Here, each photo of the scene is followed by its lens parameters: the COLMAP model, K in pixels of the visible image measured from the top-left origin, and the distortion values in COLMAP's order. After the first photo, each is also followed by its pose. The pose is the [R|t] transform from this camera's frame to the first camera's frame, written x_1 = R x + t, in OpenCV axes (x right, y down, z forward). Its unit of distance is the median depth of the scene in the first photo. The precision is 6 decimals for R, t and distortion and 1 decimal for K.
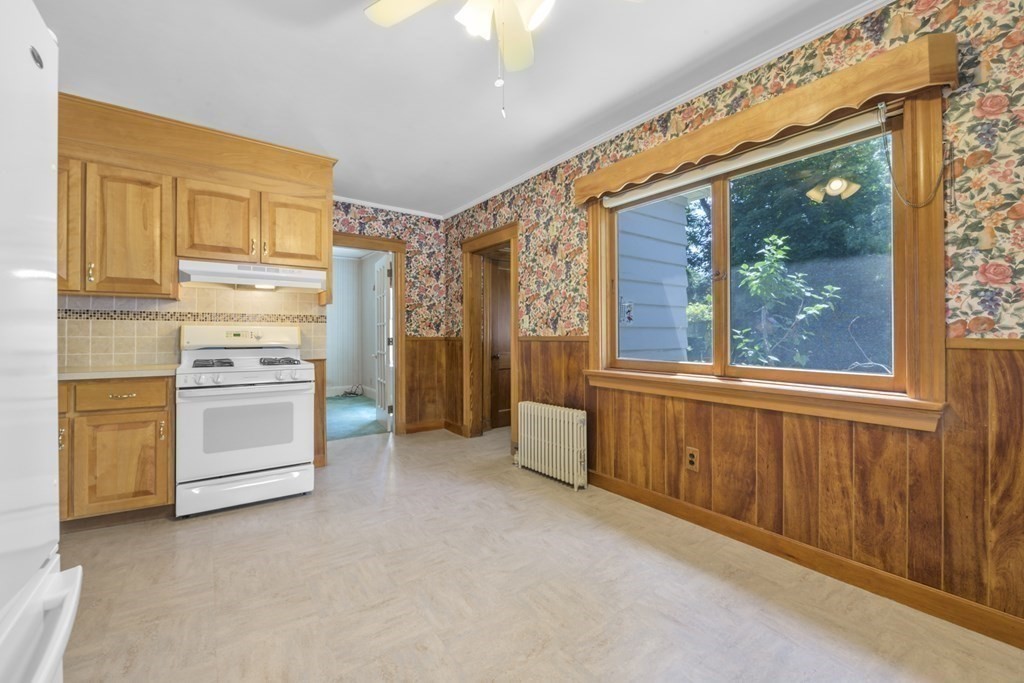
lens RADIAL K [[421.9, 0, 513.2], [0, 421.9, 331.1], [0, 0, 1]] dist [-0.007958, -0.000089]
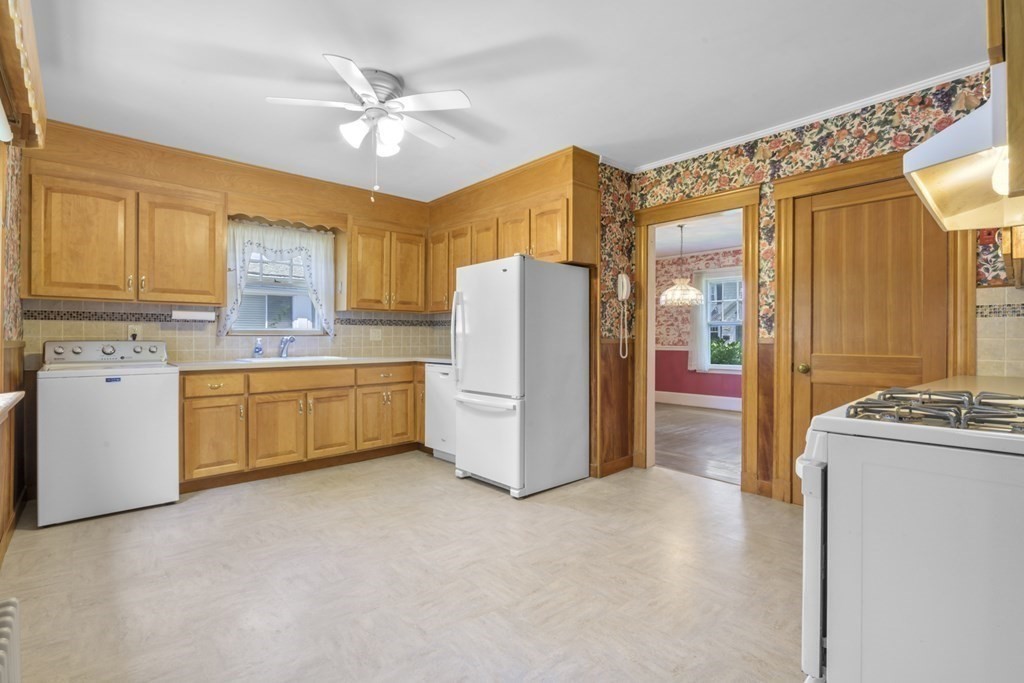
lens RADIAL K [[471.8, 0, 512.8], [0, 471.8, 335.9], [0, 0, 1]] dist [-0.001871, -0.000272]
pose [[-0.993493, 0.000744, -0.113887, -0.186358], [0.002129, 0.999925, -0.012040, 0.012809], [0.113870, -0.012205, -0.993421, 1.523570]]
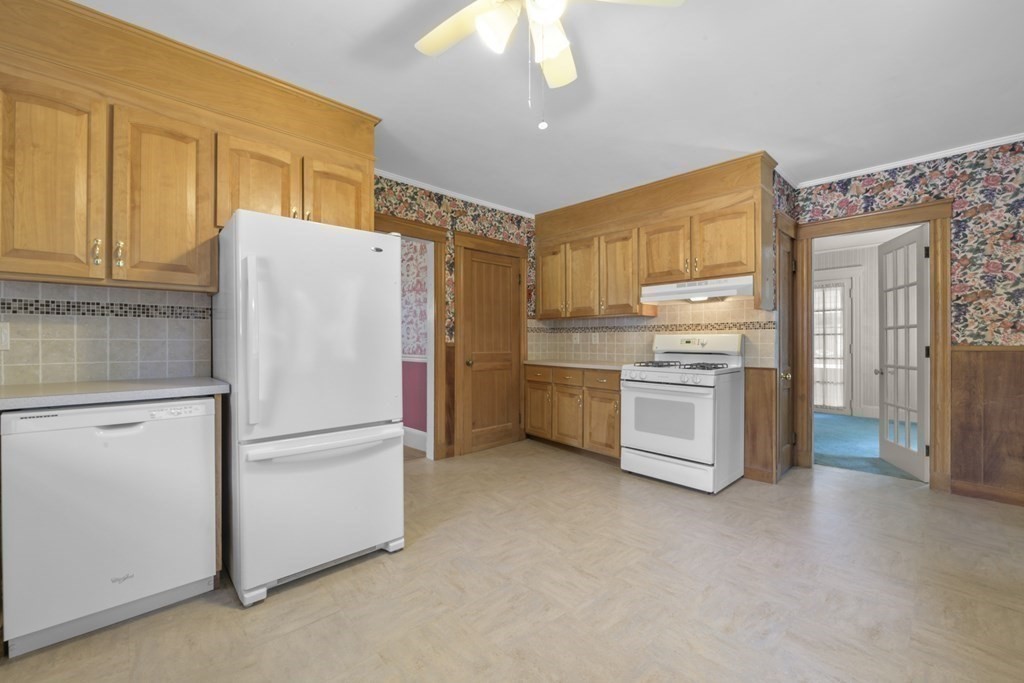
lens RADIAL K [[414.8, 0, 512.0], [0, 414.8, 341.5], [0, 0, 1]] dist [-0.002822, -0.000307]
pose [[0.121671, 0.000681, -0.992570, 0.519372], [0.008884, 0.999959, 0.001775, 0.001121], [0.992531, -0.009034, 0.121660, 0.429373]]
